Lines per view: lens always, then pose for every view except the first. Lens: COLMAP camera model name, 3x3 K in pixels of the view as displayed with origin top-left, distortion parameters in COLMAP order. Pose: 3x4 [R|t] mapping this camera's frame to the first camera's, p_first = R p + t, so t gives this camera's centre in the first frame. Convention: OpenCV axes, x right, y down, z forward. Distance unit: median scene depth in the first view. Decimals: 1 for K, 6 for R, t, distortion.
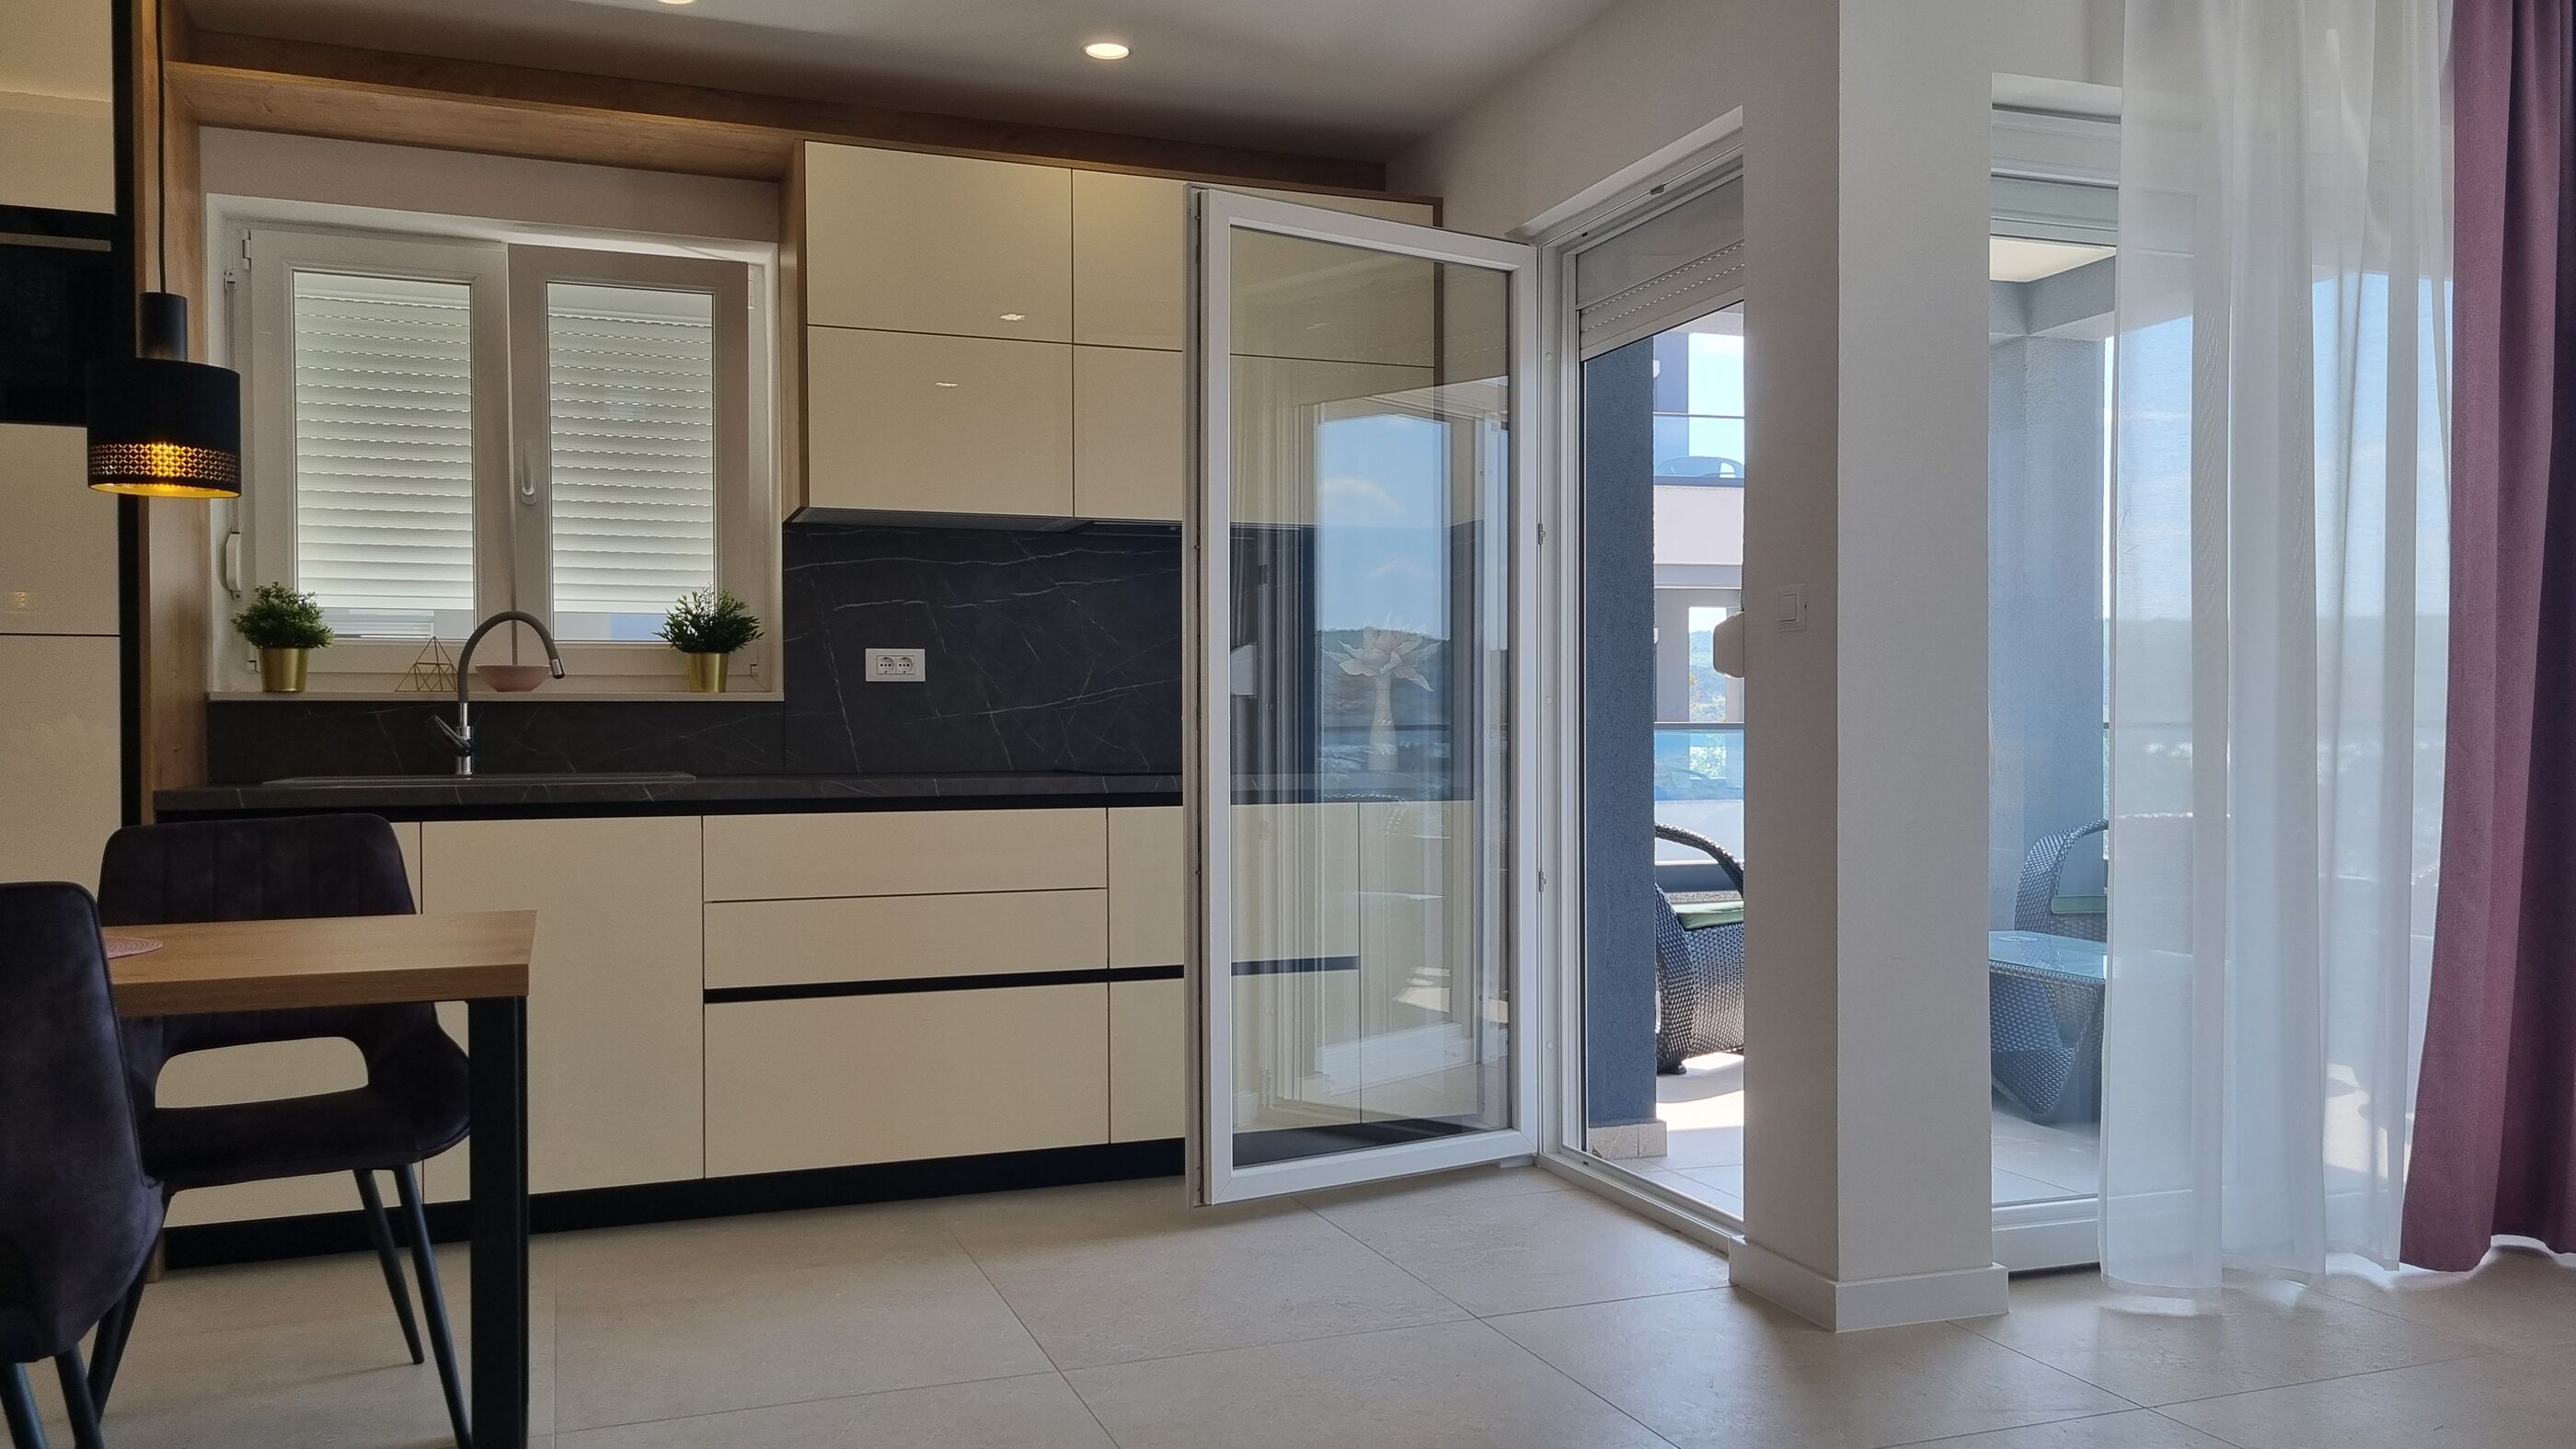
lens RADIAL K [[1874.0, 0, 1288.0], [0, 1874.0, 724.5], [0, 0, 1]] dist [0.005955, -0.000576]
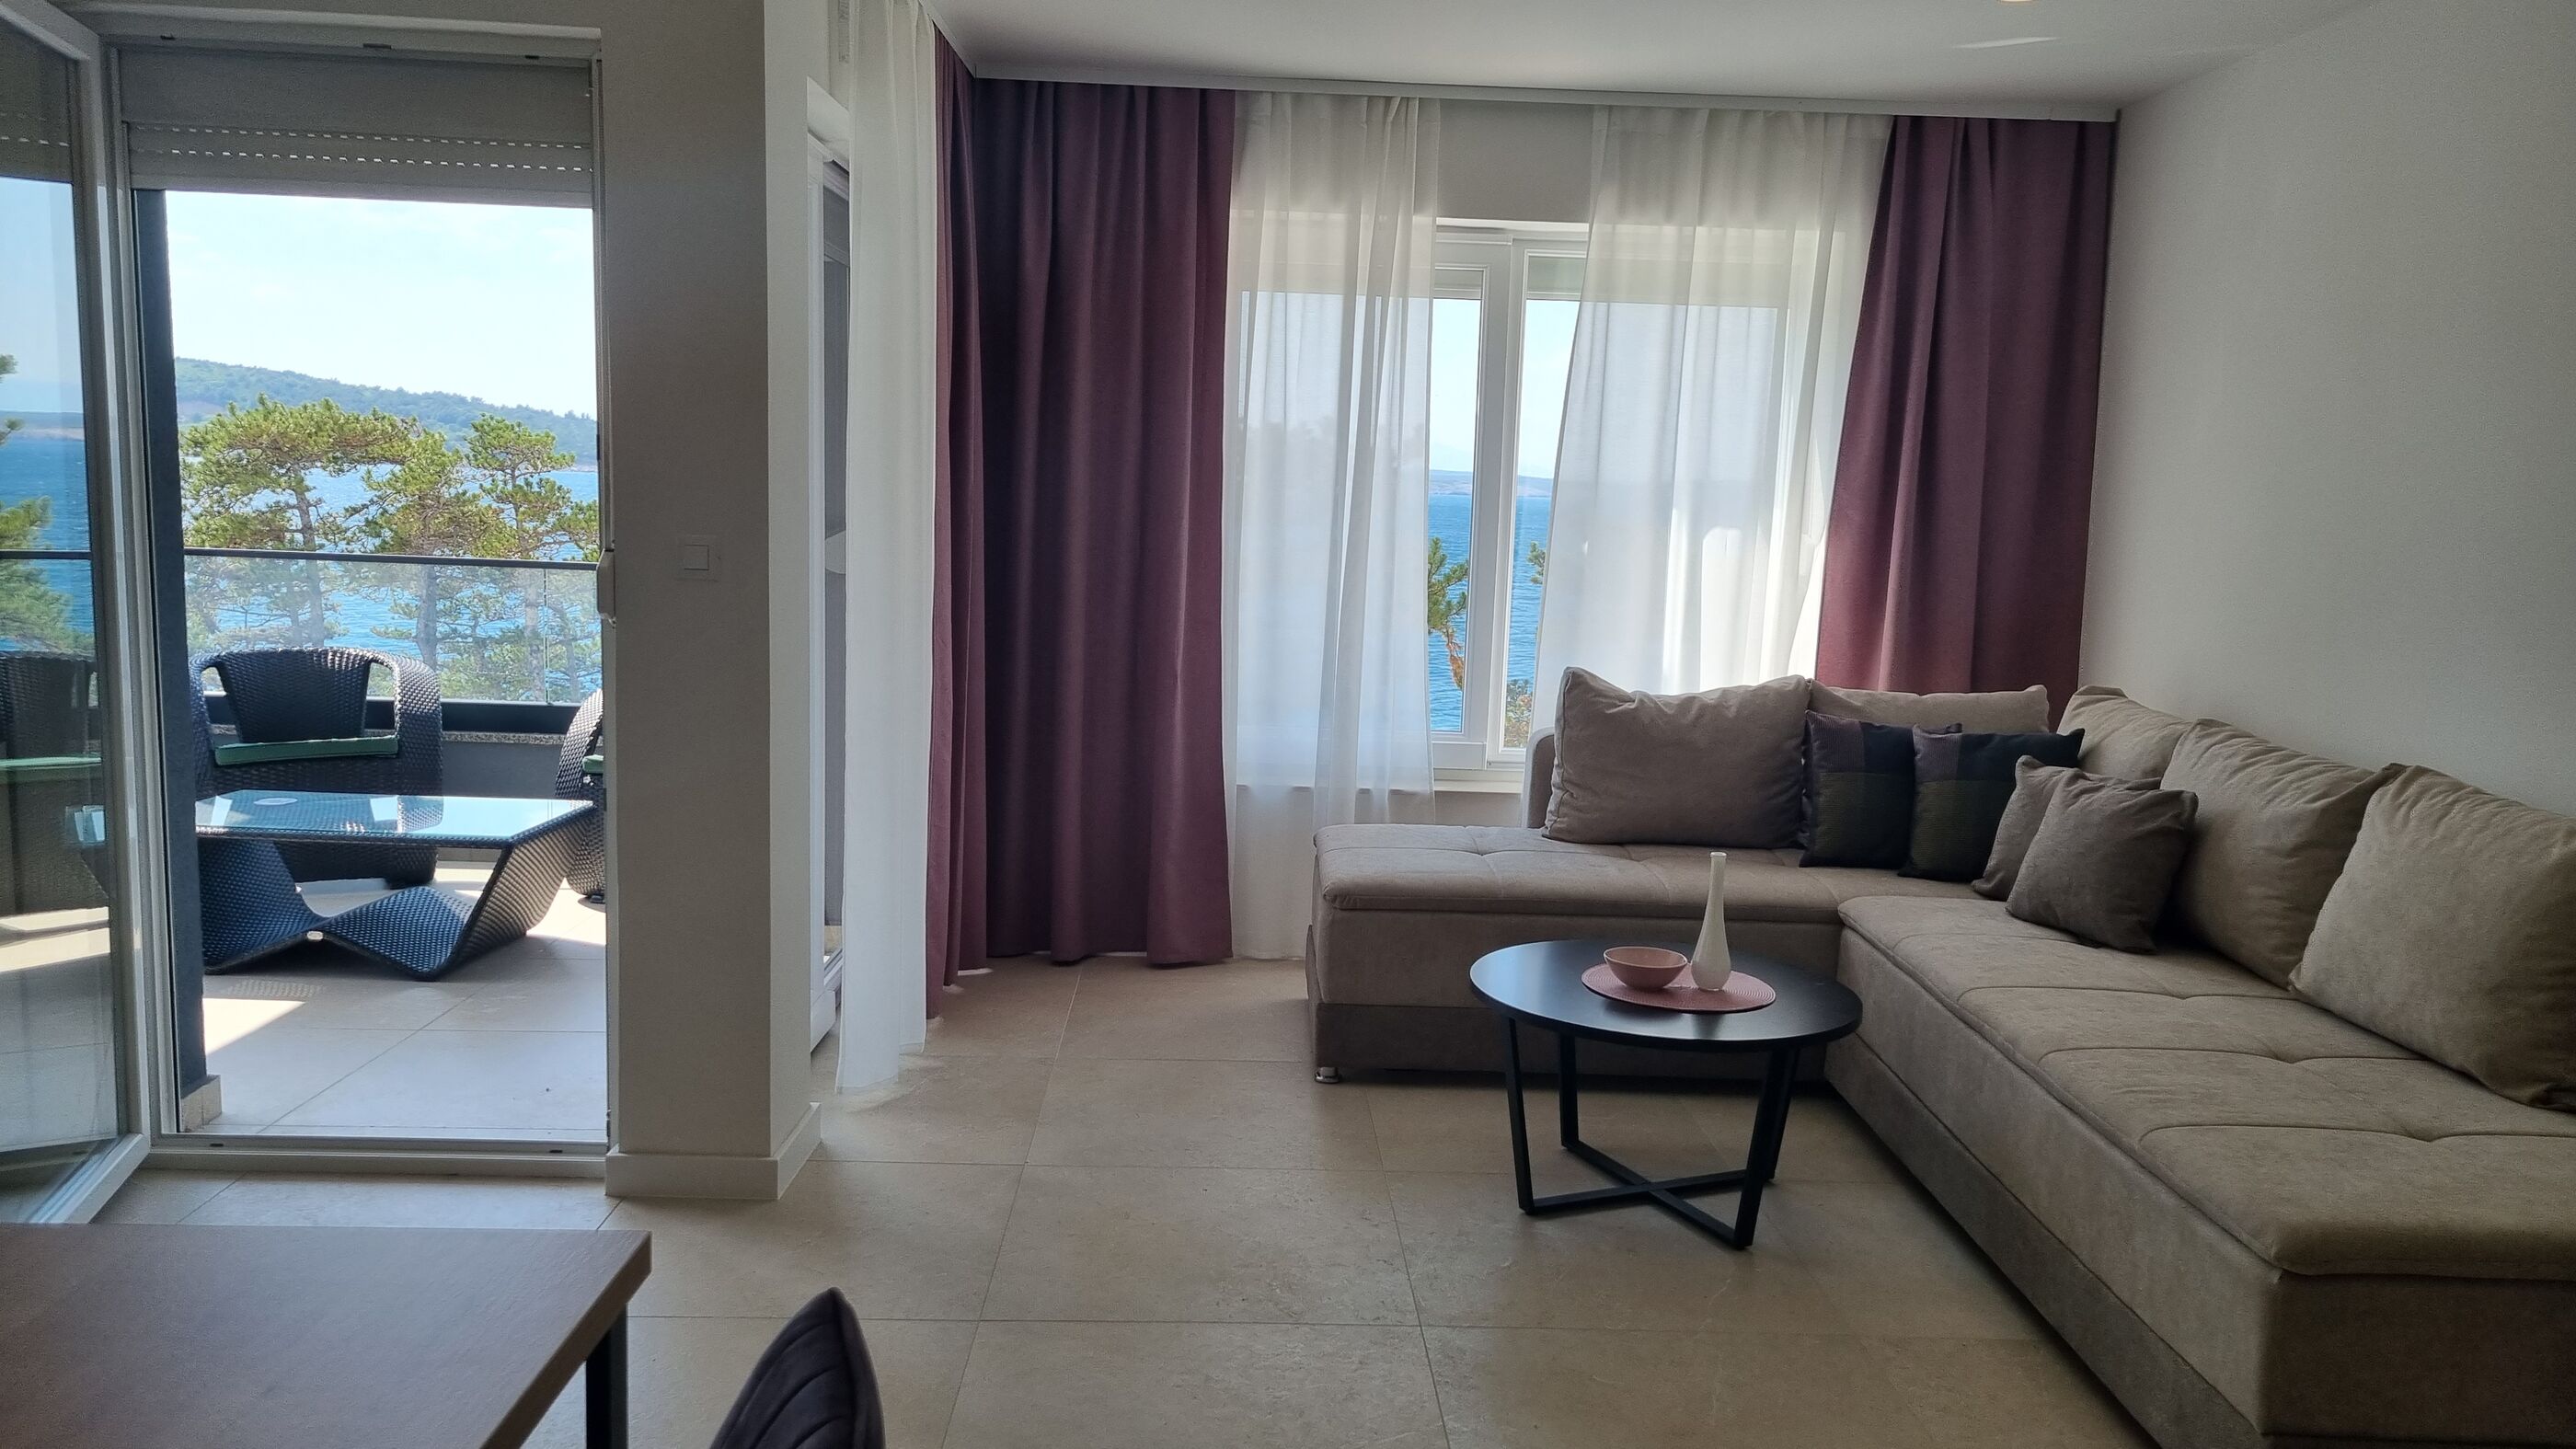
lens RADIAL K [[1903.5, 0, 1290.8], [0, 1903.5, 766.2], [0, 0, 1]] dist [0.025140, -0.000042]
pose [[0.322745, -0.116261, 0.939318, -0.481642], [-0.038349, 0.990006, 0.135712, -0.077953], [-0.945709, -0.079822, 0.315061, 0.244436]]
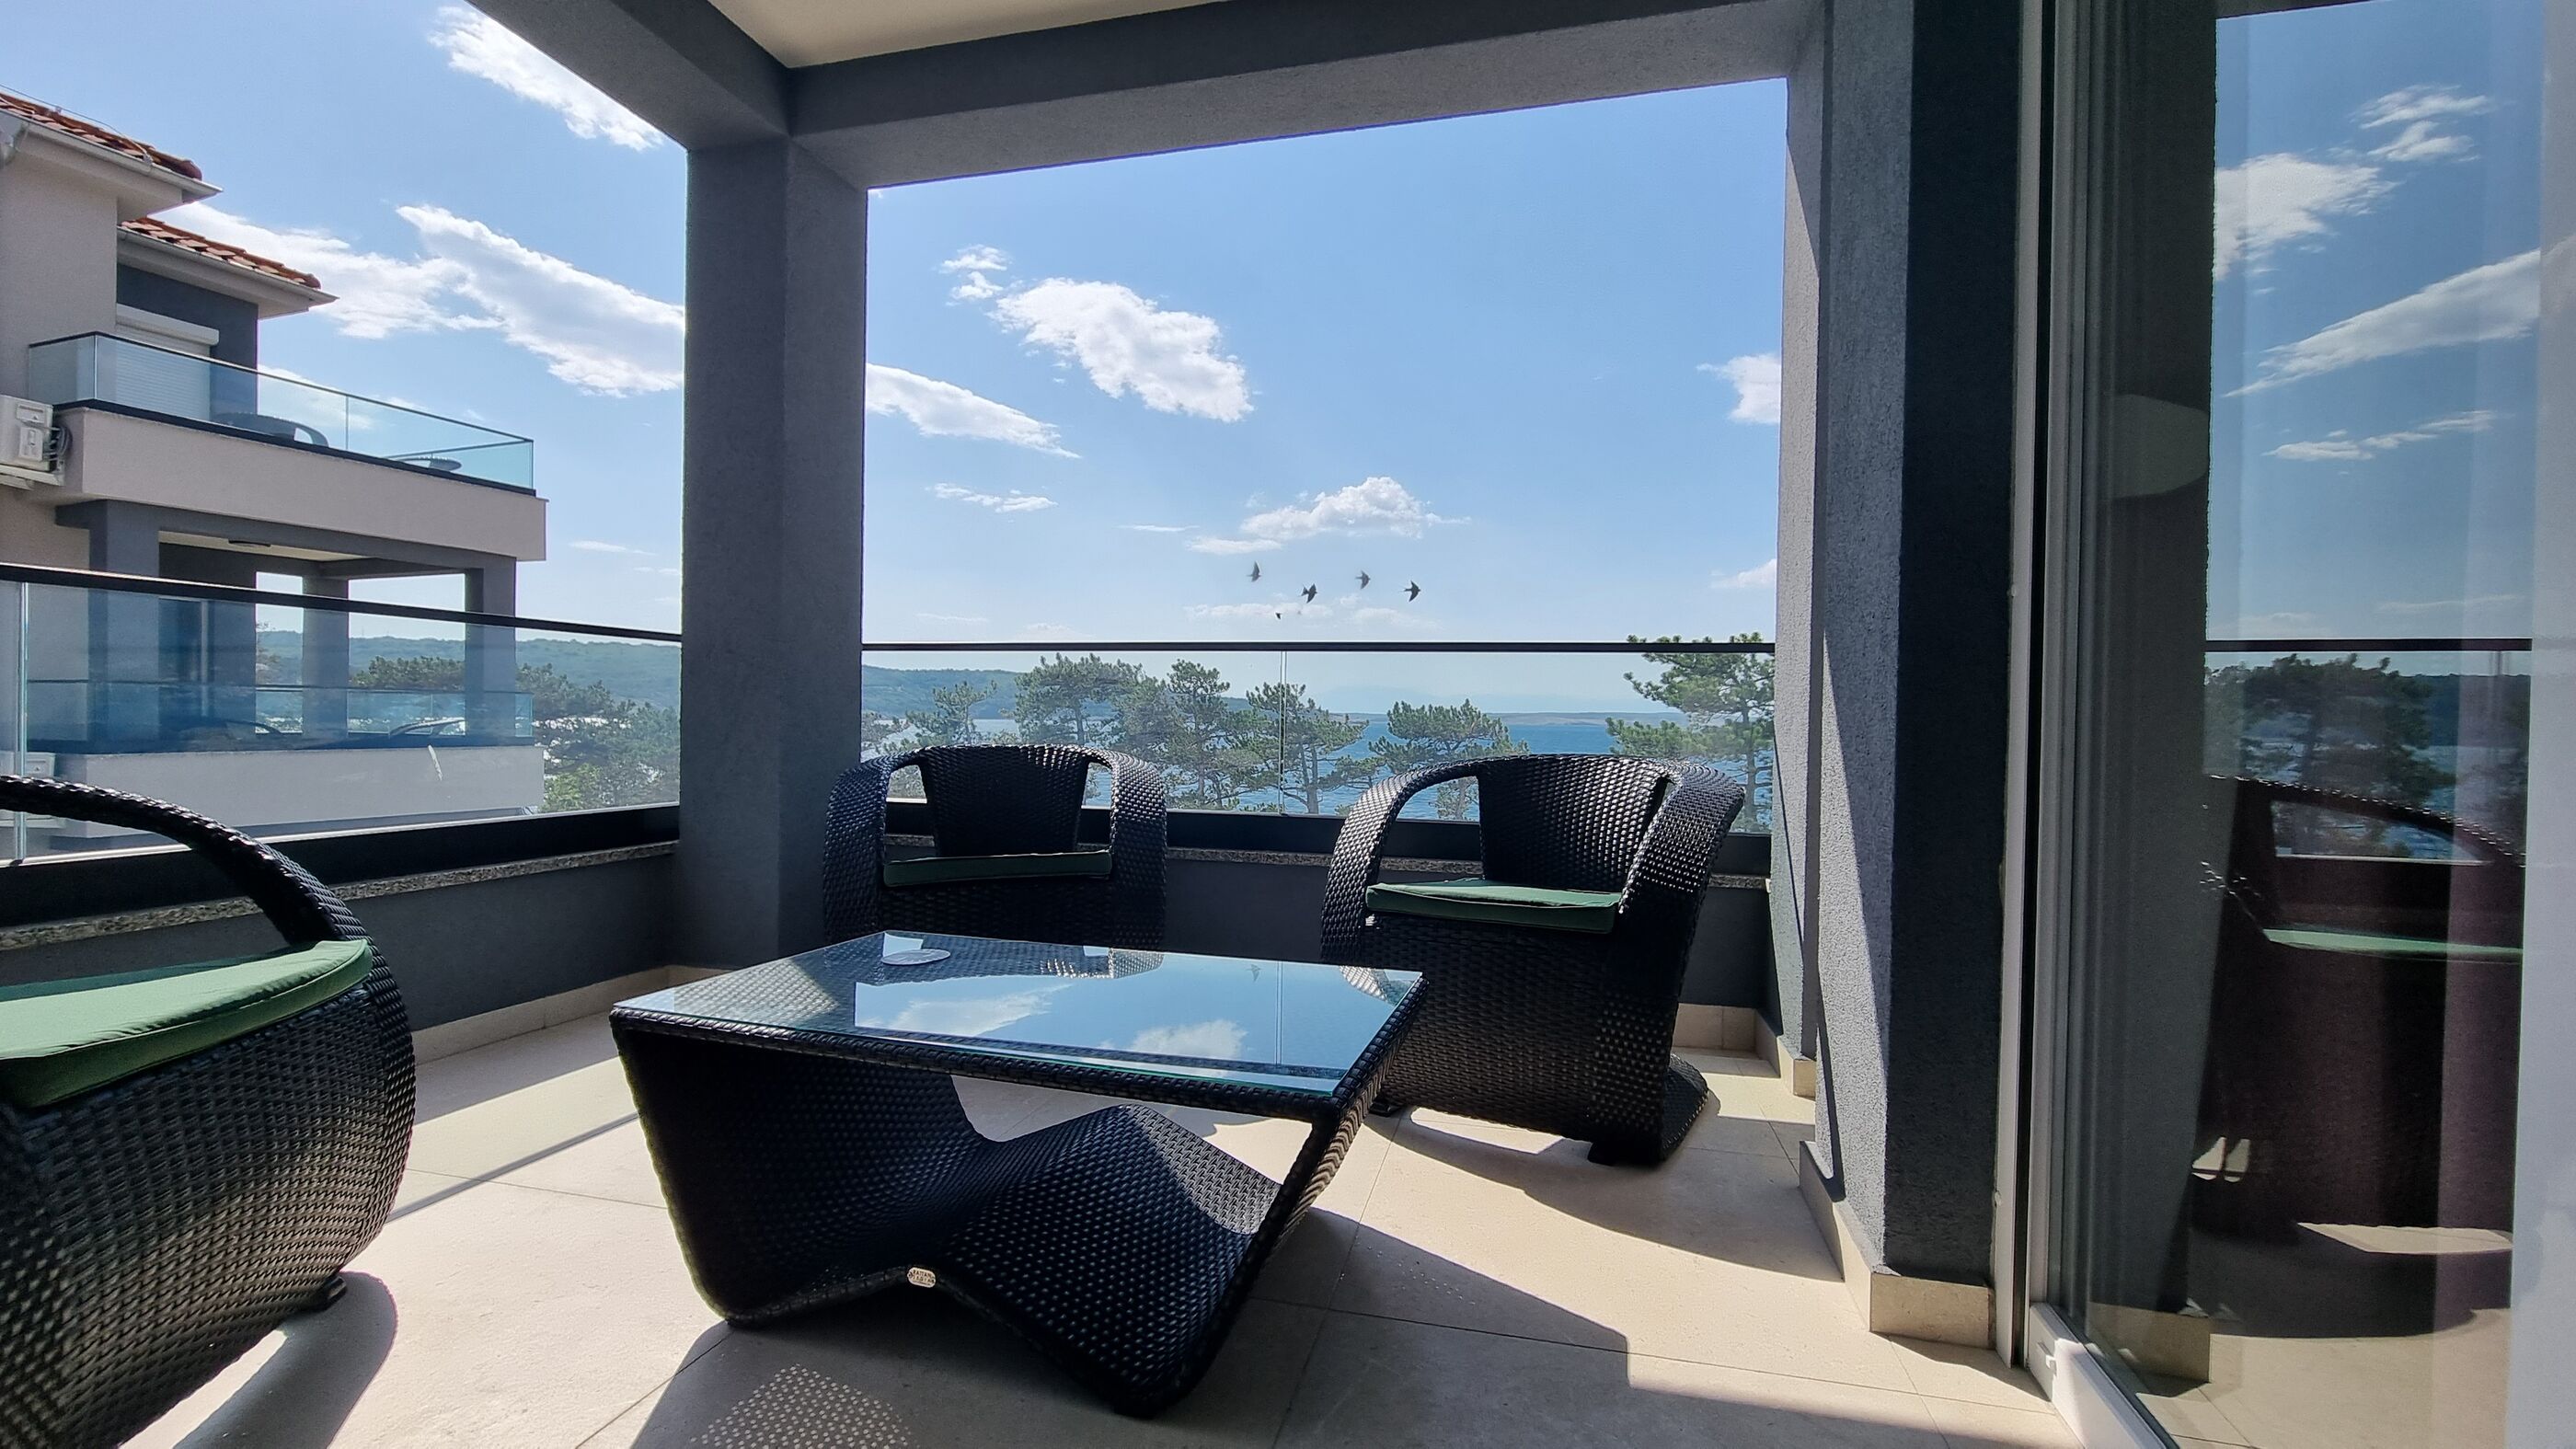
lens RADIAL K [[1118.3, 0, 1288.0], [0, 1118.3, 724.5], [0, 0, 1]] dist [-0.009829, 0.000197]
pose [[0.582091, 0.004636, 0.813111, 0.237066], [-0.018424, 0.999802, 0.007489, 0.049195], [-0.812915, -0.019340, 0.582061, 0.923529]]
